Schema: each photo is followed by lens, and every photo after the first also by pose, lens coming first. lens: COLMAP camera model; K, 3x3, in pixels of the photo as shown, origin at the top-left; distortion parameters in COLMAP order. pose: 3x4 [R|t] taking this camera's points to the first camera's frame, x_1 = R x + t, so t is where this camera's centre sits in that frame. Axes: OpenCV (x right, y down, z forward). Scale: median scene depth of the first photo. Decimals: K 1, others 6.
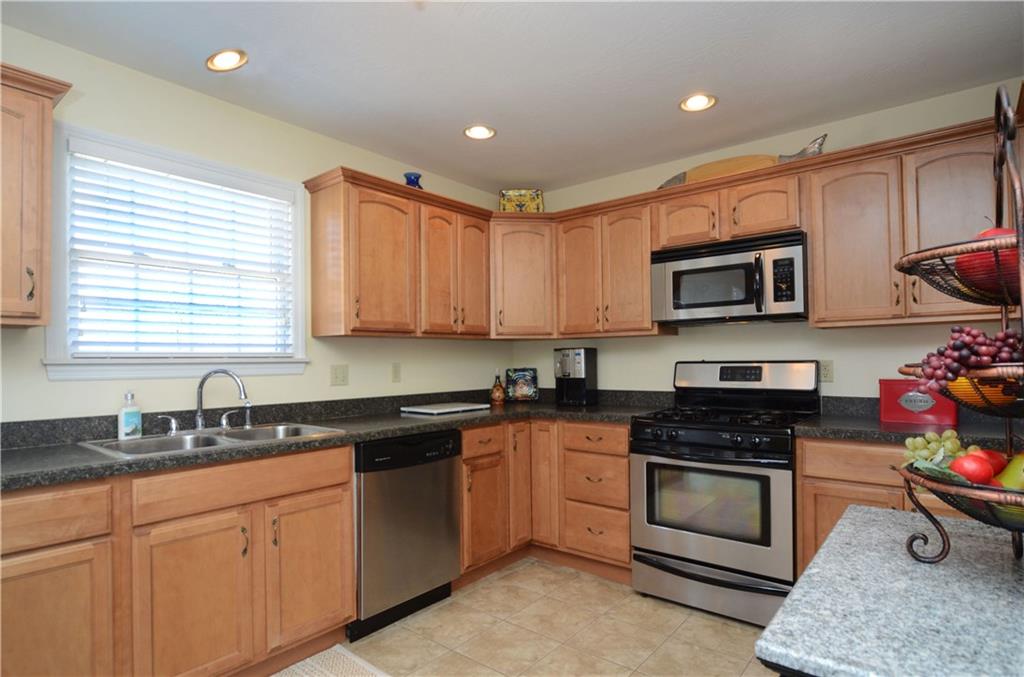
lens RADIAL K [[543.8, 0, 510.1], [0, 543.8, 349.1], [0, 0, 1]] dist [-0.001158, 0.000006]
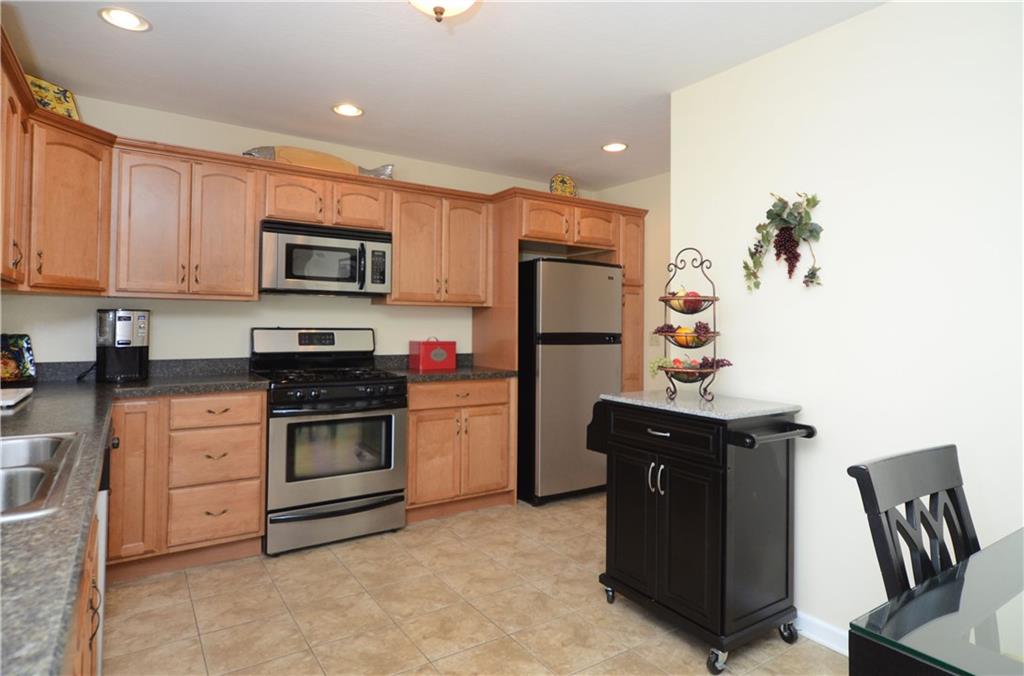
lens RADIAL K [[560.4, 0, 512.5], [0, 560.4, 314.9], [0, 0, 1]] dist [0.000781, 0.000087]
pose [[0.291284, 0.034740, 0.956006, -0.647436], [-0.028631, 0.999209, -0.027587, 0.015947], [-0.956208, -0.019336, 0.292049, 0.272555]]
